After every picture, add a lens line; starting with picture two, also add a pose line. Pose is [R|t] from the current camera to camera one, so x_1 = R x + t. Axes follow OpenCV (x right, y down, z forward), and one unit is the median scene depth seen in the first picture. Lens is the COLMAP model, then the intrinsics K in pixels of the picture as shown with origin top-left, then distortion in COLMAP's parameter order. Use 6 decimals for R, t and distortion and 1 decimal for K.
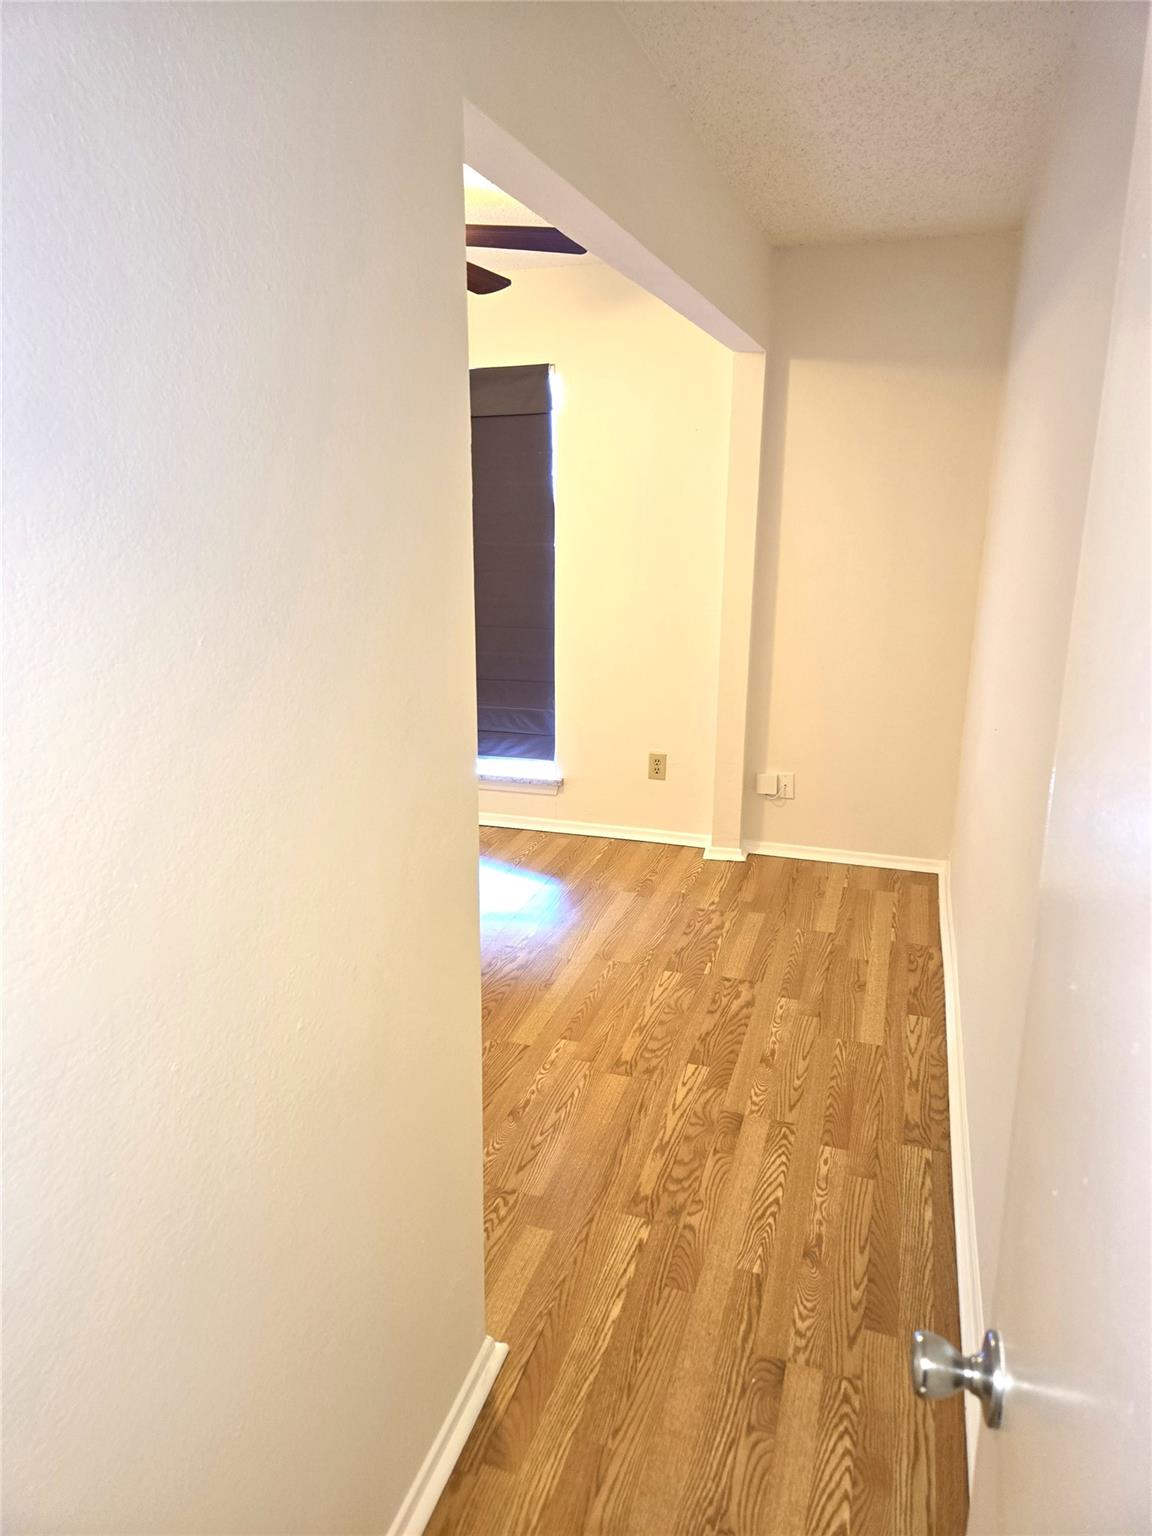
lens RADIAL K [[1017.8, 0, 561.9], [0, 1017.8, 752.8], [0, 0, 1]] dist [0.071411, -0.052167]
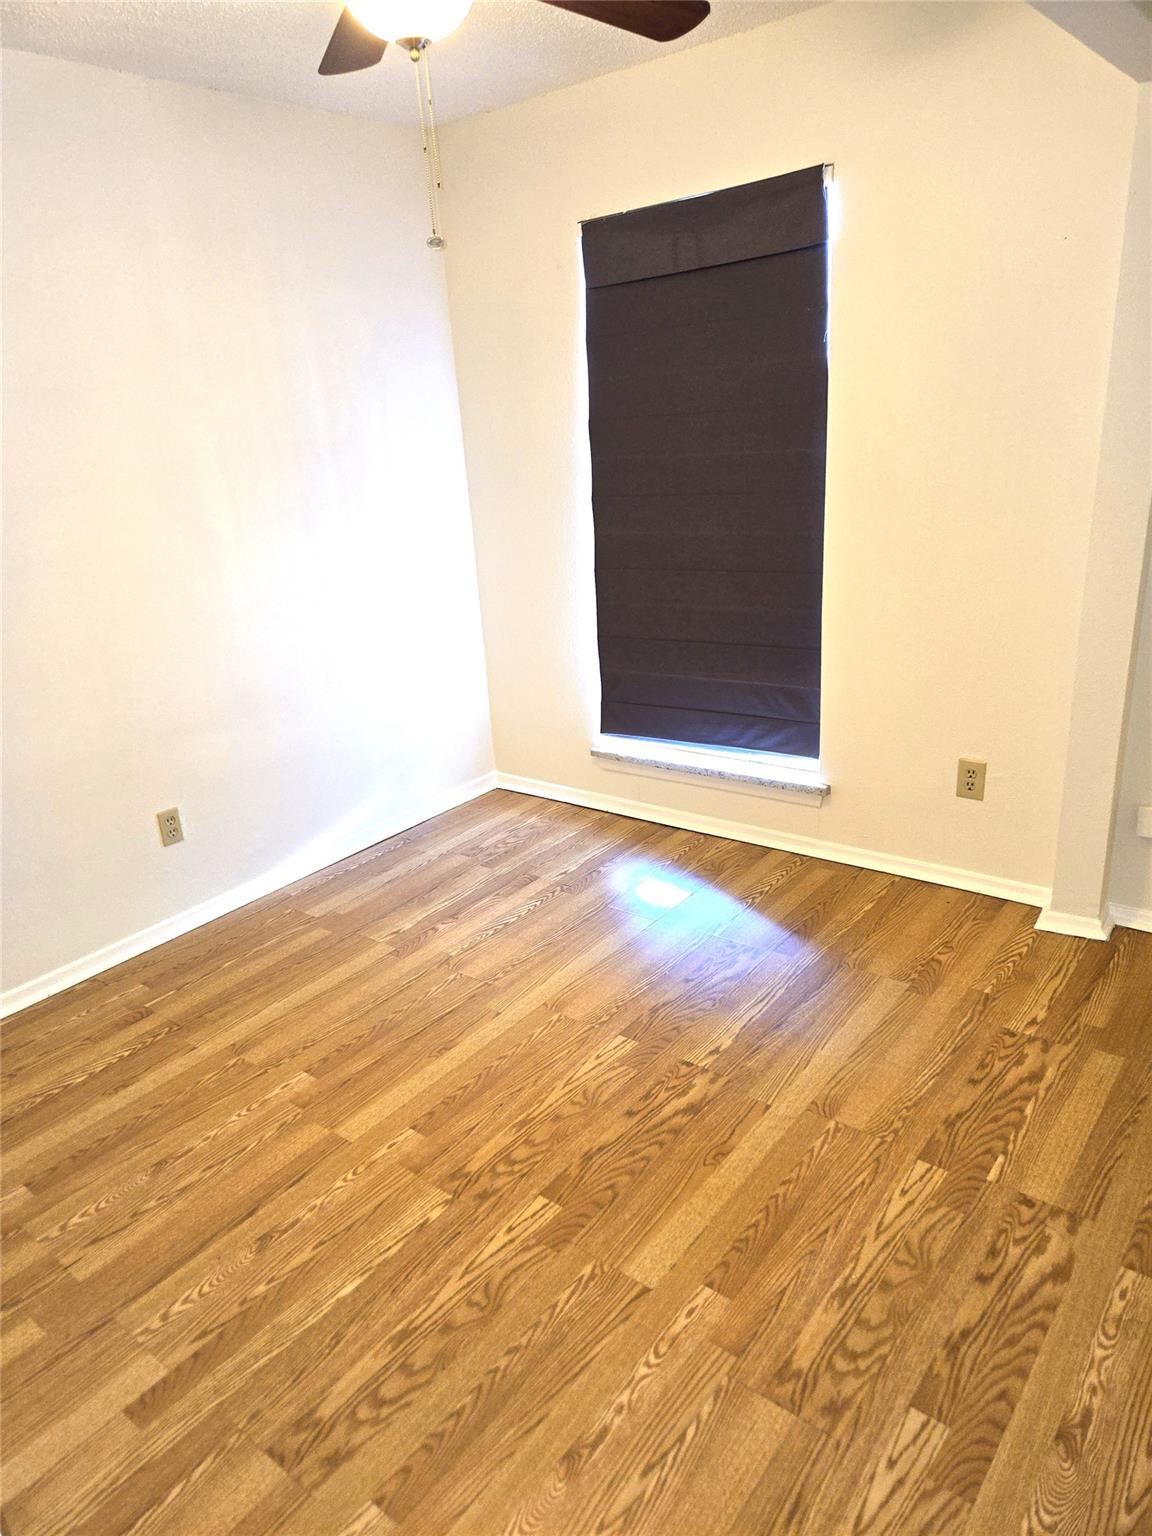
lens RADIAL K [[1019.4, 0, 560.4], [0, 1019.4, 776.8], [0, 0, 1]] dist [0.070286, -0.051528]
pose [[0.935637, 0.053930, -0.348820, 0.110539], [-0.015932, 0.993704, 0.110898, -0.084894], [0.352604, -0.098203, 0.930605, 0.395057]]
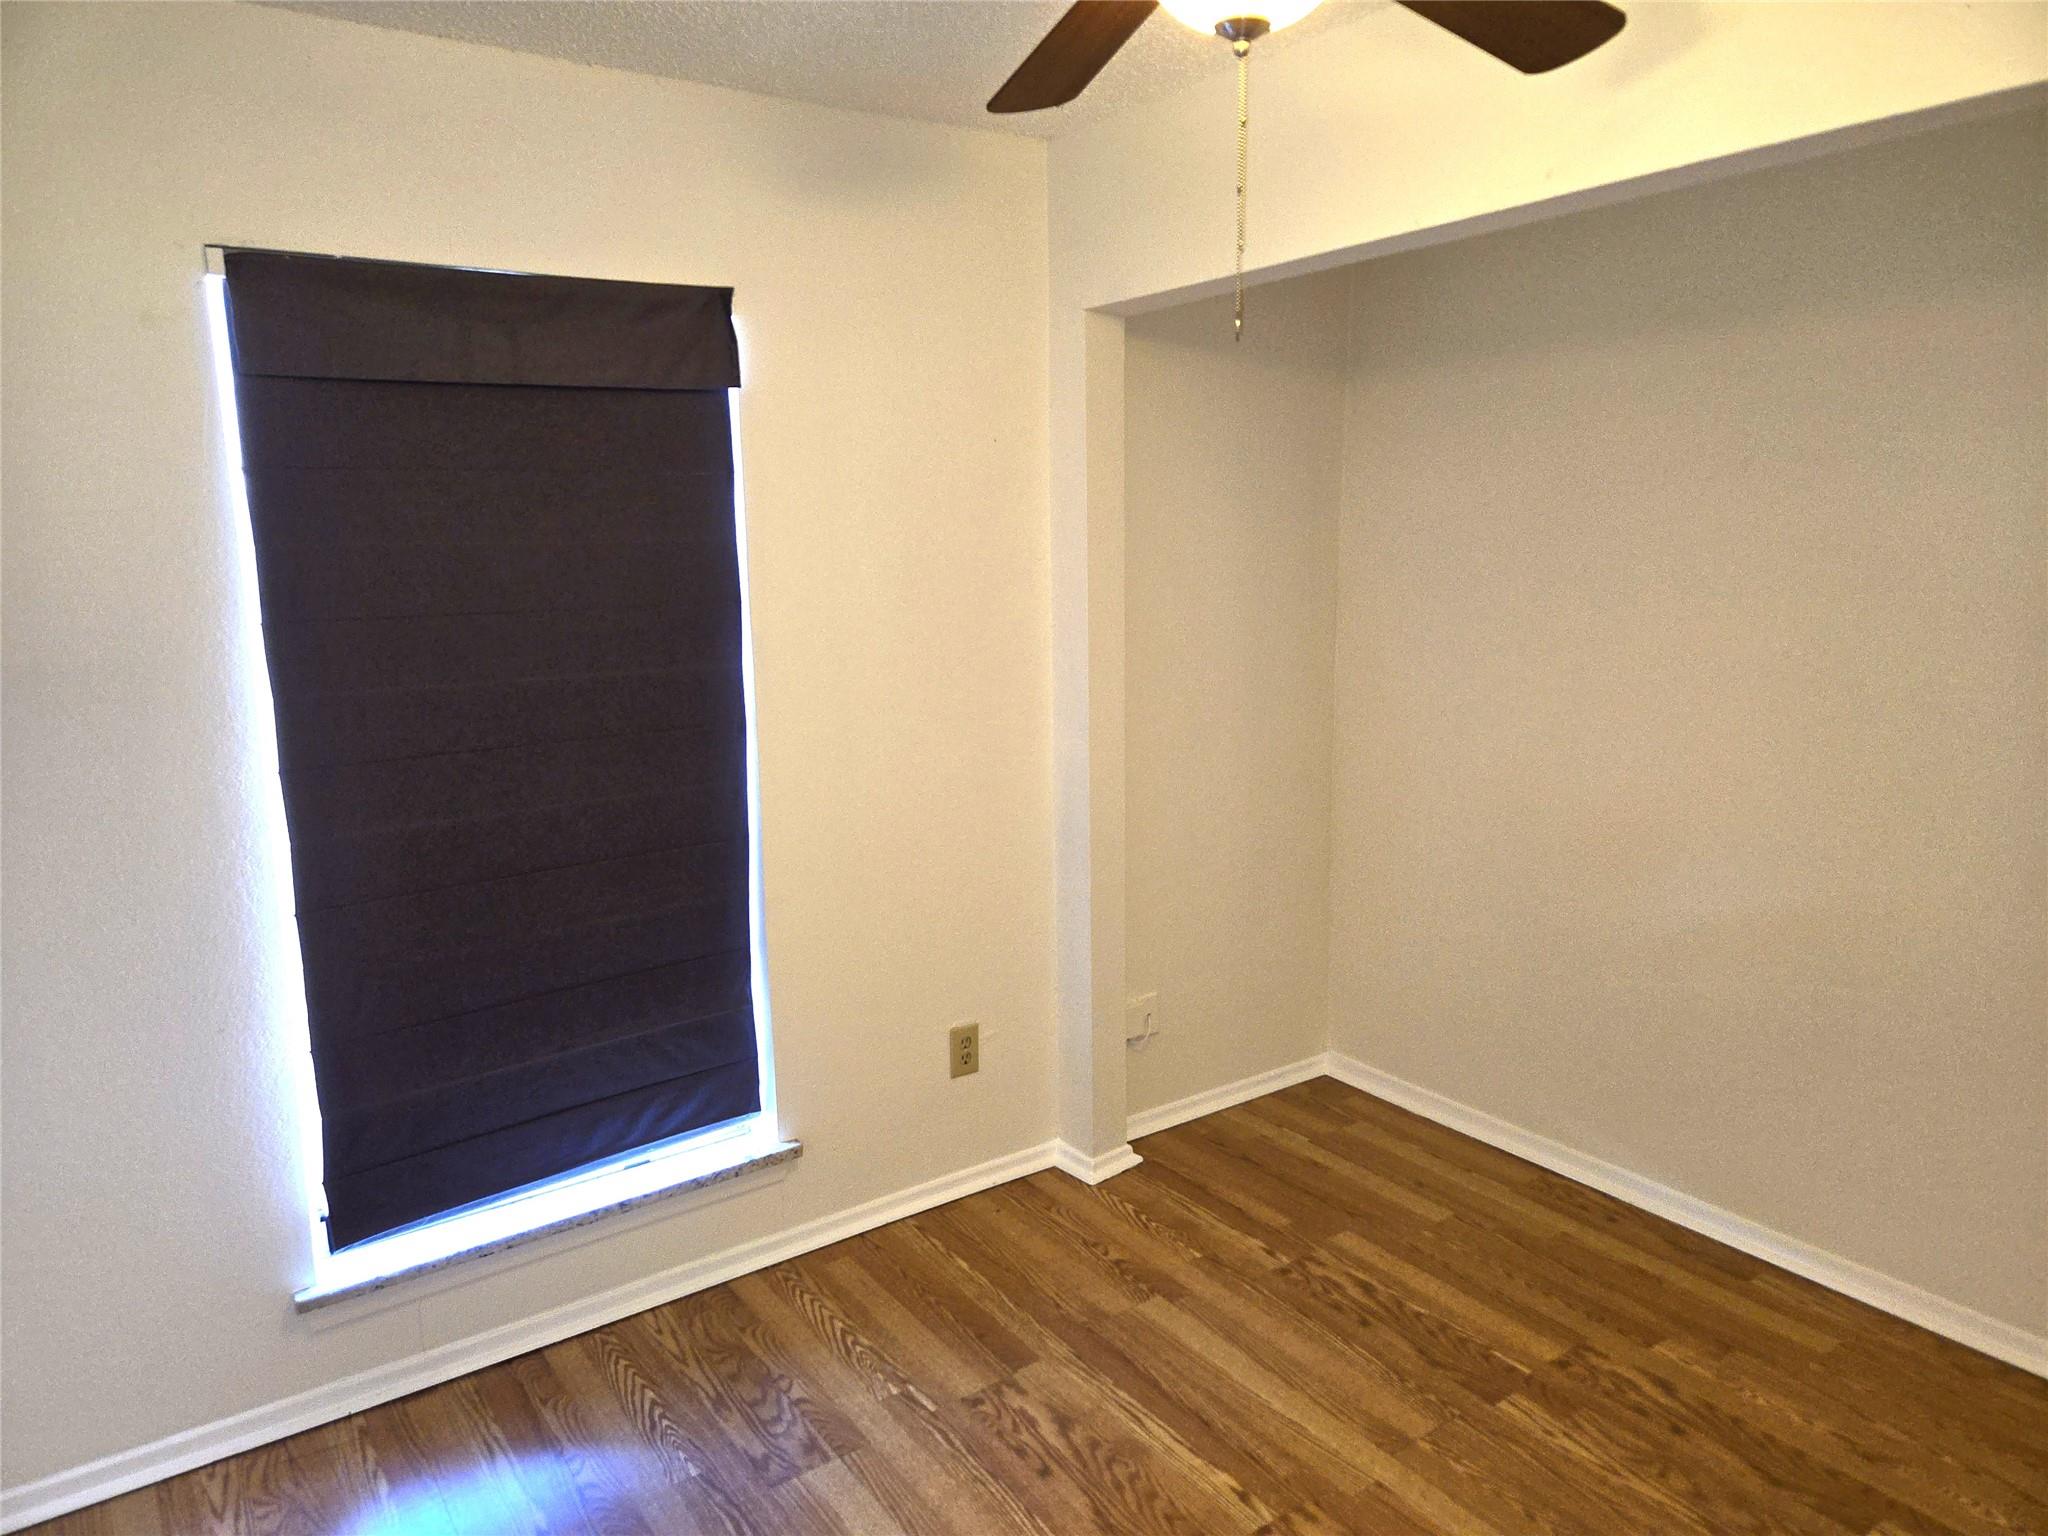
lens RADIAL K [[1366.8, 0, 1017.5], [0, 1366.8, 783.6], [0, 0, 1]] dist [0.074244, -0.054996]
pose [[0.595359, -0.158049, 0.787762, -0.623580], [0.215207, 0.976005, 0.033171, -0.203147], [-0.774102, 0.149783, 0.615086, 0.735493]]
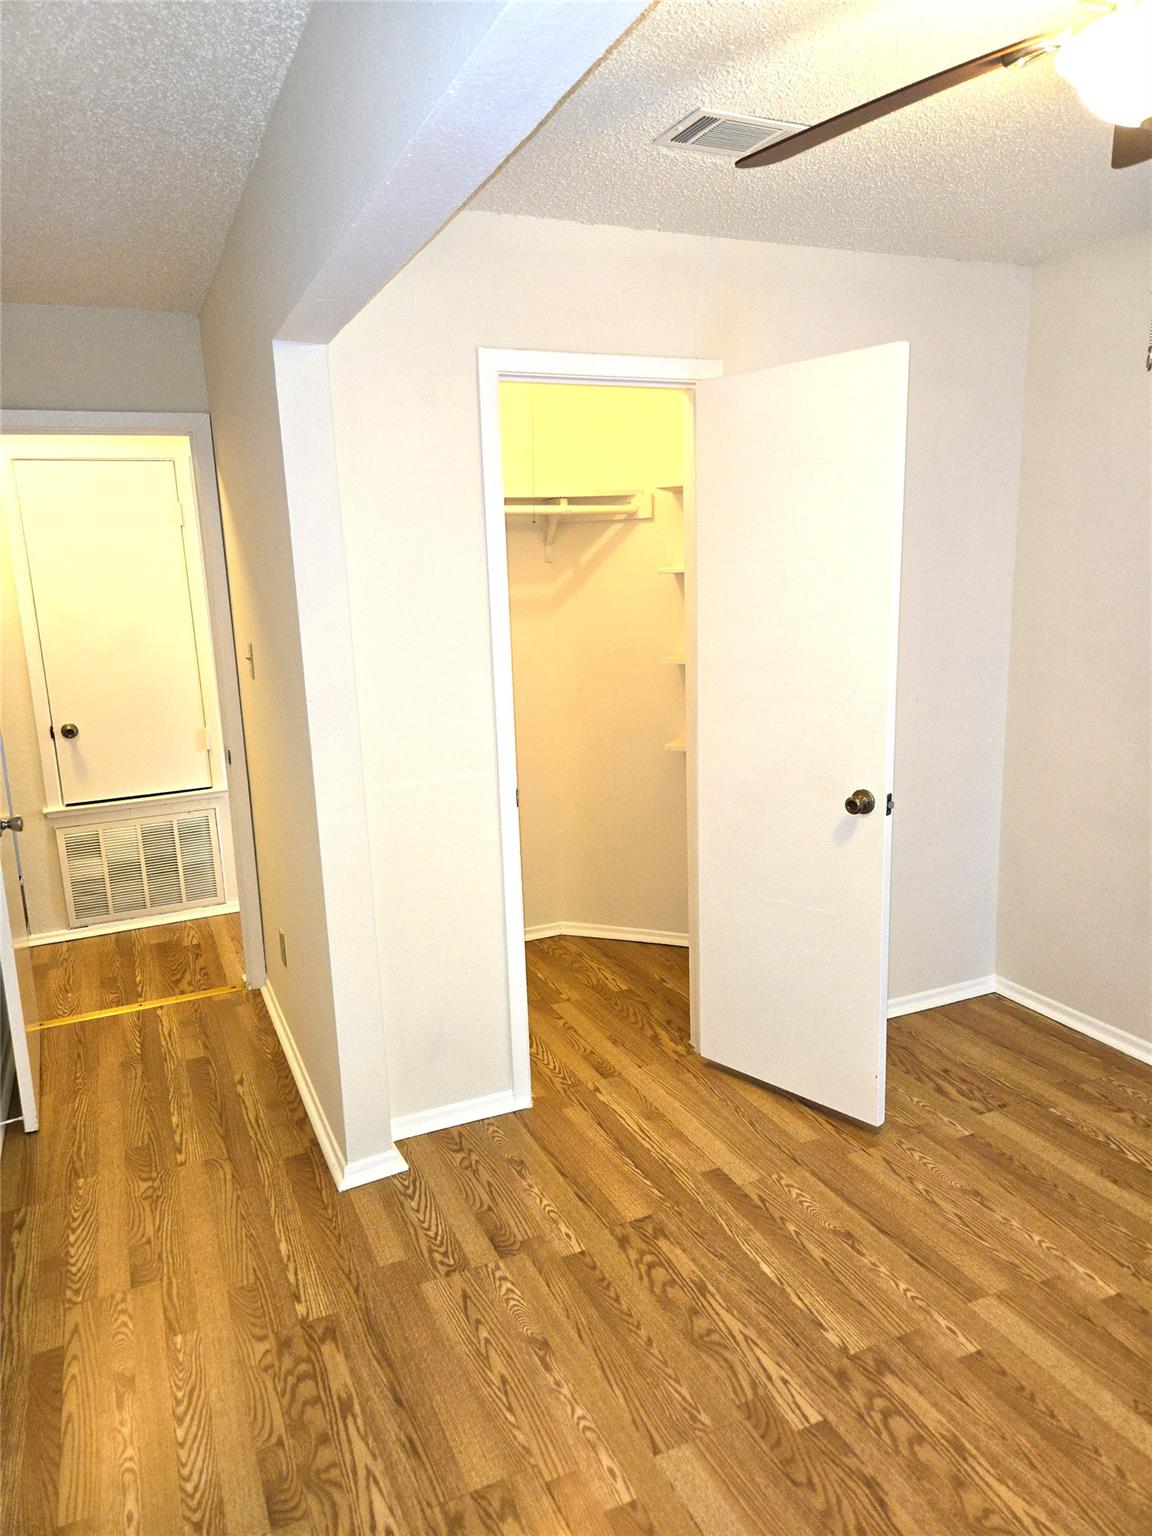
lens RADIAL K [[1029.0, 0, 572.9], [0, 1029.0, 768.6], [0, 0, 1]] dist [0.069569, -0.052932]
pose [[-0.728101, 0.157235, -0.667192, 0.332086], [-0.137303, 0.920156, 0.366688, -0.292113], [0.671578, 0.358594, -0.648378, 1.134759]]
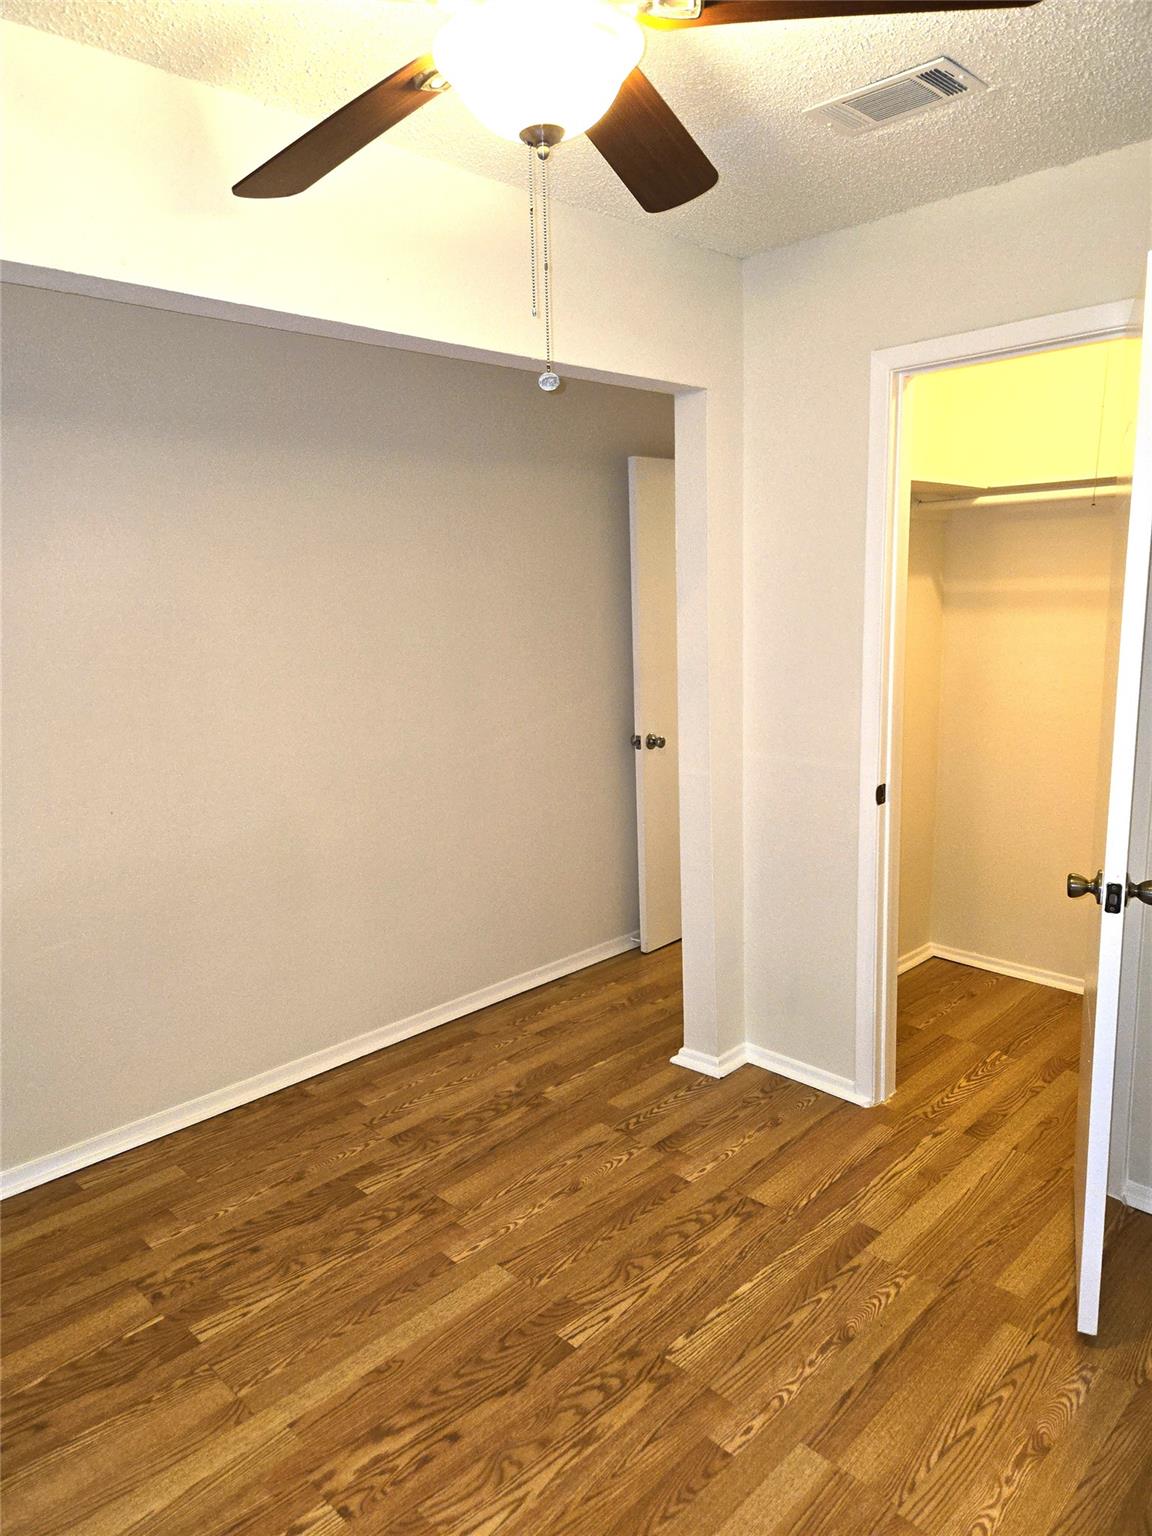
lens RADIAL K [[1049.8, 0, 569.4], [0, 1049.8, 764.8], [0, 0, 1]] dist [0.071838, -0.055145]
pose [[-0.895254, -0.045039, 0.443273, -0.395286], [0.141070, 0.915042, 0.377885, -0.341287], [-0.422633, 0.400836, -0.812841, 1.377610]]
